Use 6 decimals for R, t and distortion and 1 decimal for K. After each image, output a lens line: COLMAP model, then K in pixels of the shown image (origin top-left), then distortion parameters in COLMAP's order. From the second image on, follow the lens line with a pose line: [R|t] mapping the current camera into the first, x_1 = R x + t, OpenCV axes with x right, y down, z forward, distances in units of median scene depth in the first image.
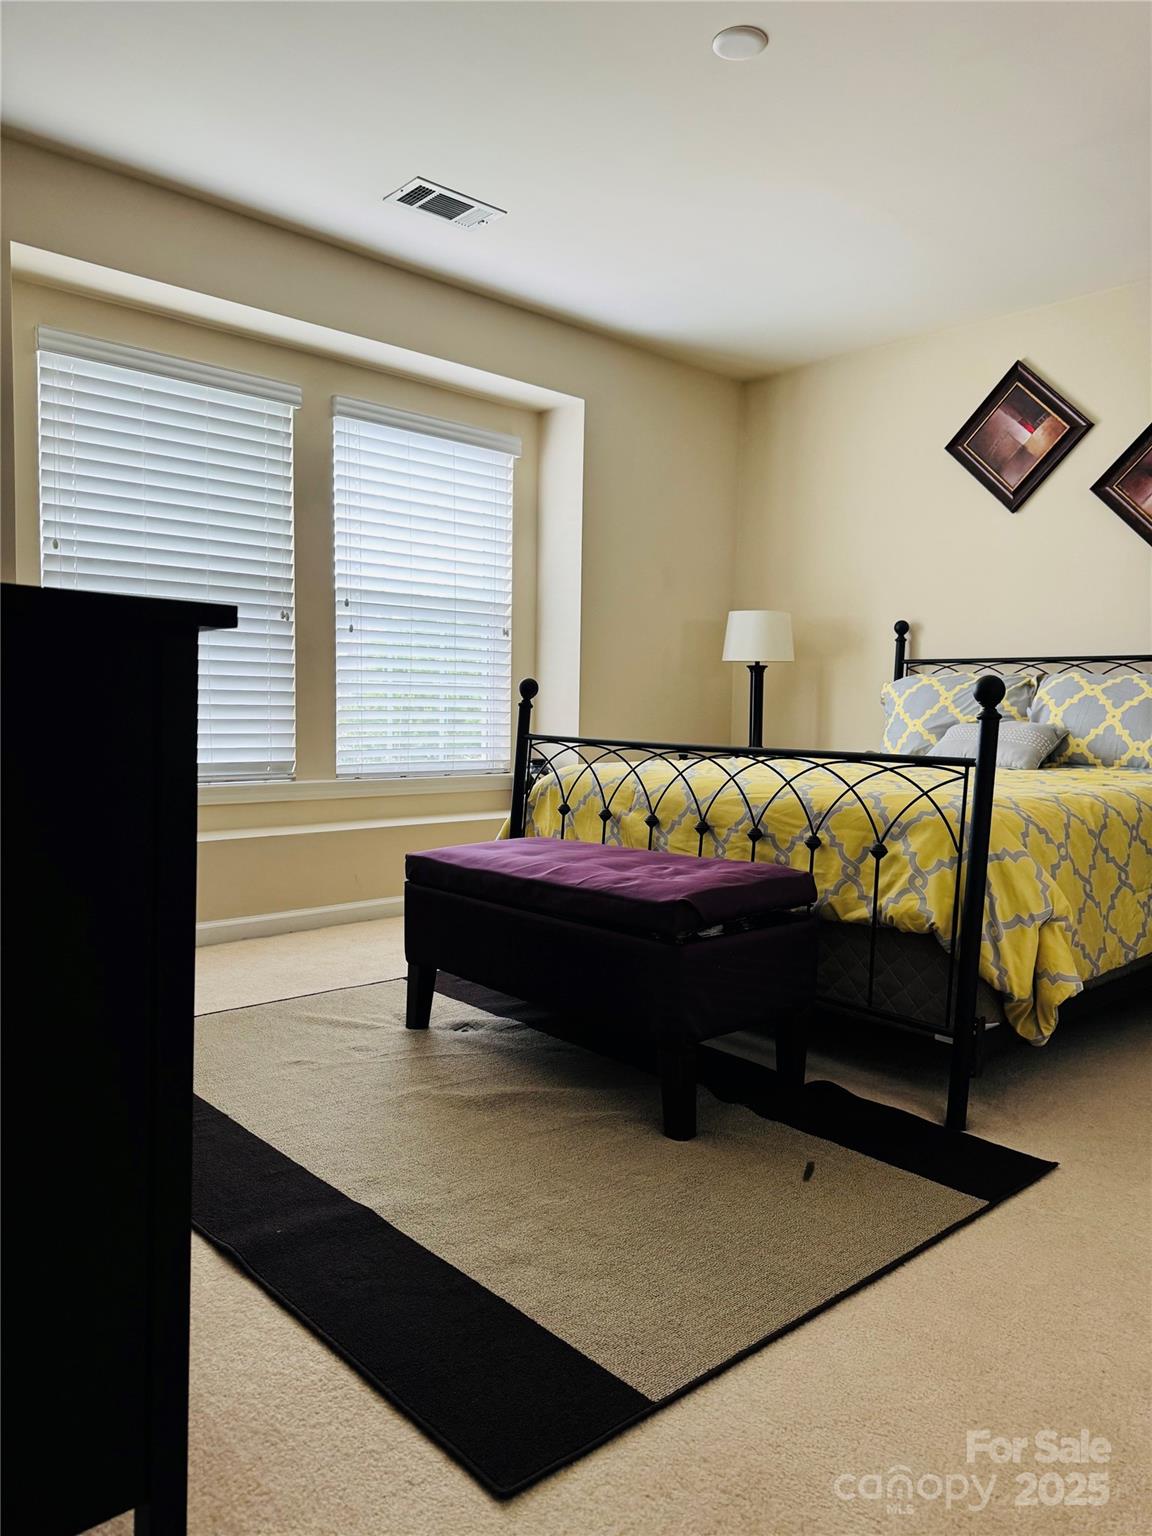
lens RADIAL K [[1098.9, 0, 576.0], [0, 1098.9, 768.0], [0, 0, 1]] dist [0.166826, -0.308935]
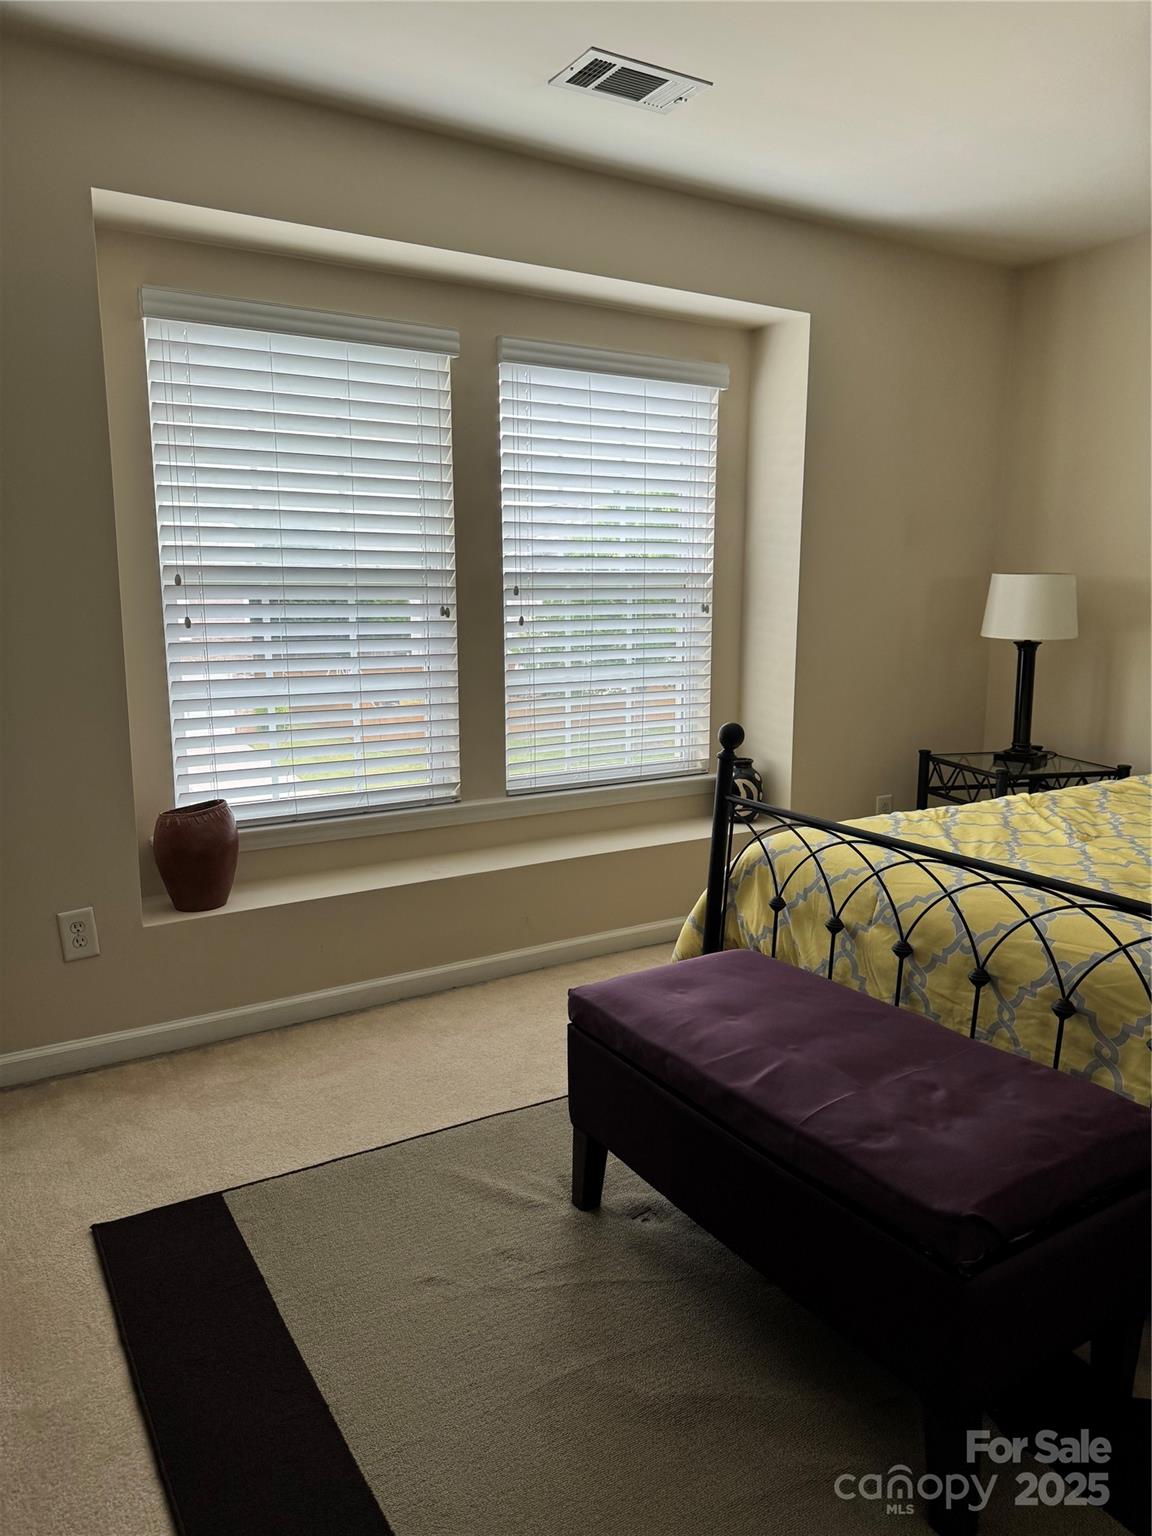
lens RADIAL K [[1076.1, 0, 565.3], [0, 1076.1, 774.4], [0, 0, 1]] dist [0.093681, -0.149866]
pose [[0.981177, 0.016779, -0.192383, -0.011613], [0.006807, 0.992594, 0.121285, -0.134099], [0.192993, -0.120311, 0.973796, 0.233727]]
